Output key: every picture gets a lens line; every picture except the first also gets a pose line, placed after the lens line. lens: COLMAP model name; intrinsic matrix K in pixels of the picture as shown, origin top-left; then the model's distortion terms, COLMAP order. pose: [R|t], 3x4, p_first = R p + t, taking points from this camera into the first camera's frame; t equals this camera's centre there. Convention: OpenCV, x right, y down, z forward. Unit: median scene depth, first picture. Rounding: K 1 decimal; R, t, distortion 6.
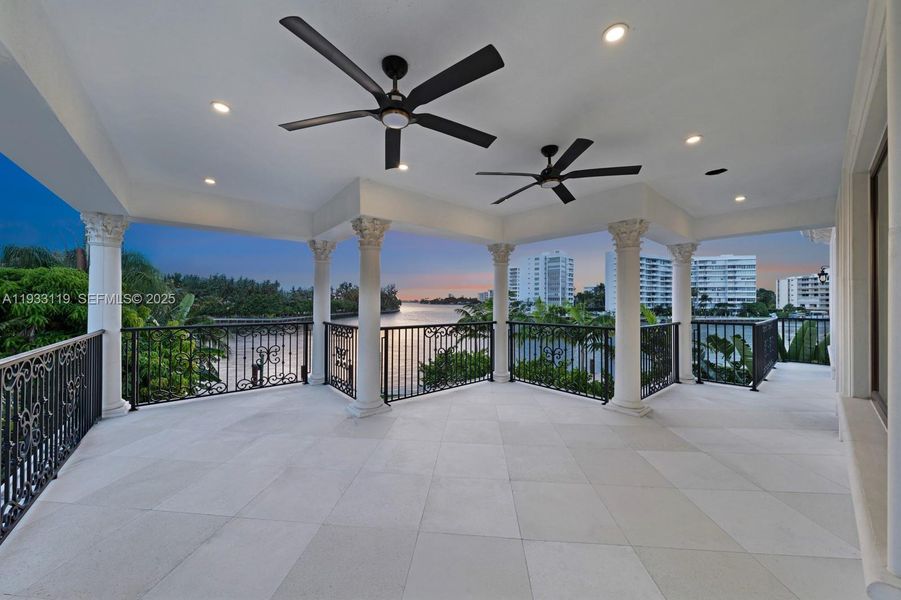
lens RADIAL K [[312.2, 0, 450.0], [0, 312.2, 301.0], [0, 0, 1]] dist [-0.001520, 0.000048]
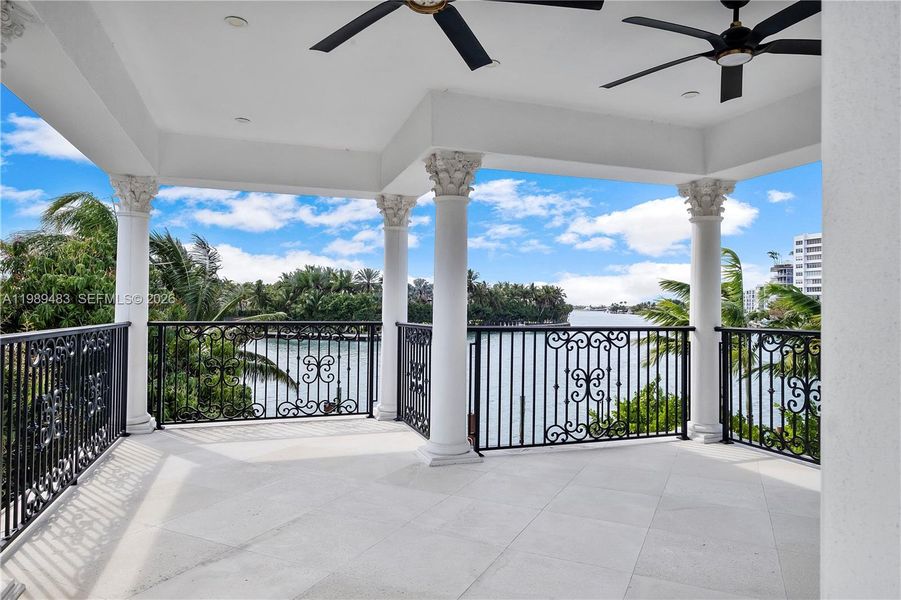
lens RADIAL K [[571.0, 0, 451.7], [0, 571.0, 295.7], [0, 0, 1]] dist [0.010272, 0.001012]
pose [[0.938313, -0.003405, -0.345770, 0.146969], [-0.001993, 0.999882, -0.015254, 0.042358], [0.345781, 0.015002, 0.938195, -0.077457]]
